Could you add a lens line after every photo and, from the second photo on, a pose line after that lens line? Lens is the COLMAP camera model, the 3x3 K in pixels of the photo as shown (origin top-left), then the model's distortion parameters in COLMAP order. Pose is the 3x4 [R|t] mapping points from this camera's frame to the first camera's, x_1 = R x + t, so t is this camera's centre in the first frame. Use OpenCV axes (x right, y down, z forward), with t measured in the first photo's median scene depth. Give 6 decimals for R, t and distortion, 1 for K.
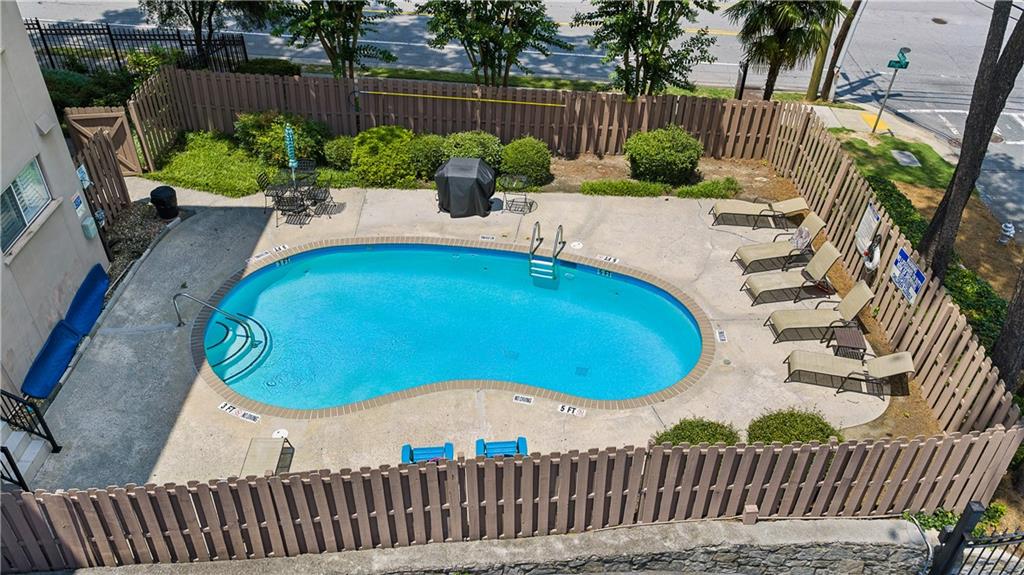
lens RADIAL K [[842.7, 0, 512.0], [0, 842.7, 287.5], [0, 0, 1]] dist [0.038007, -0.054801]
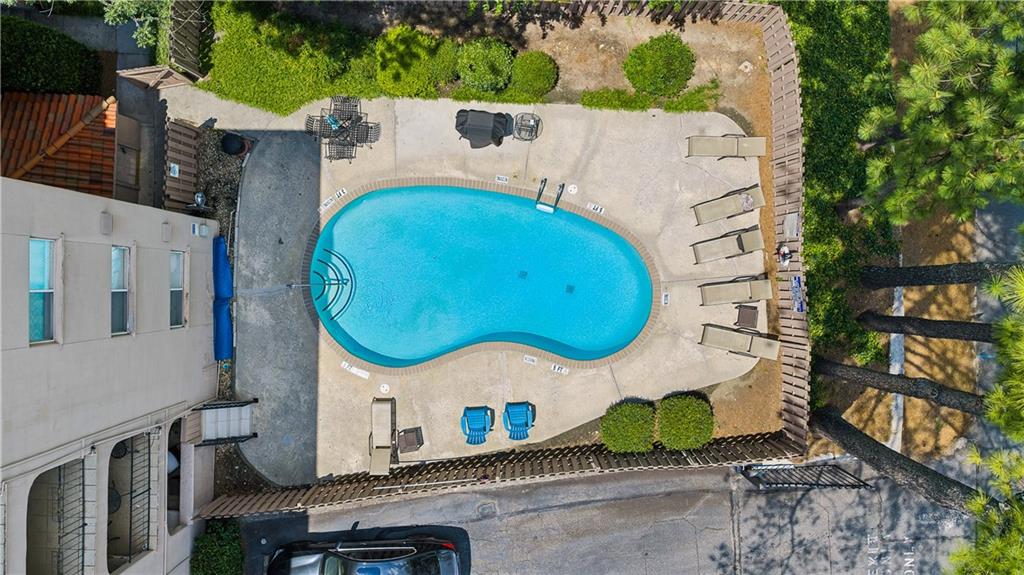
lens RADIAL K [[842.7, 0, 512.0], [0, 842.7, 287.5], [0, 0, 1]] dist [0.038007, -0.054801]
pose [[0.999915, -0.008431, -0.009902, -0.003532], [0.012988, 0.608166, 0.793703, -1.058697], [-0.000669, -0.793765, 0.608224, 0.121238]]
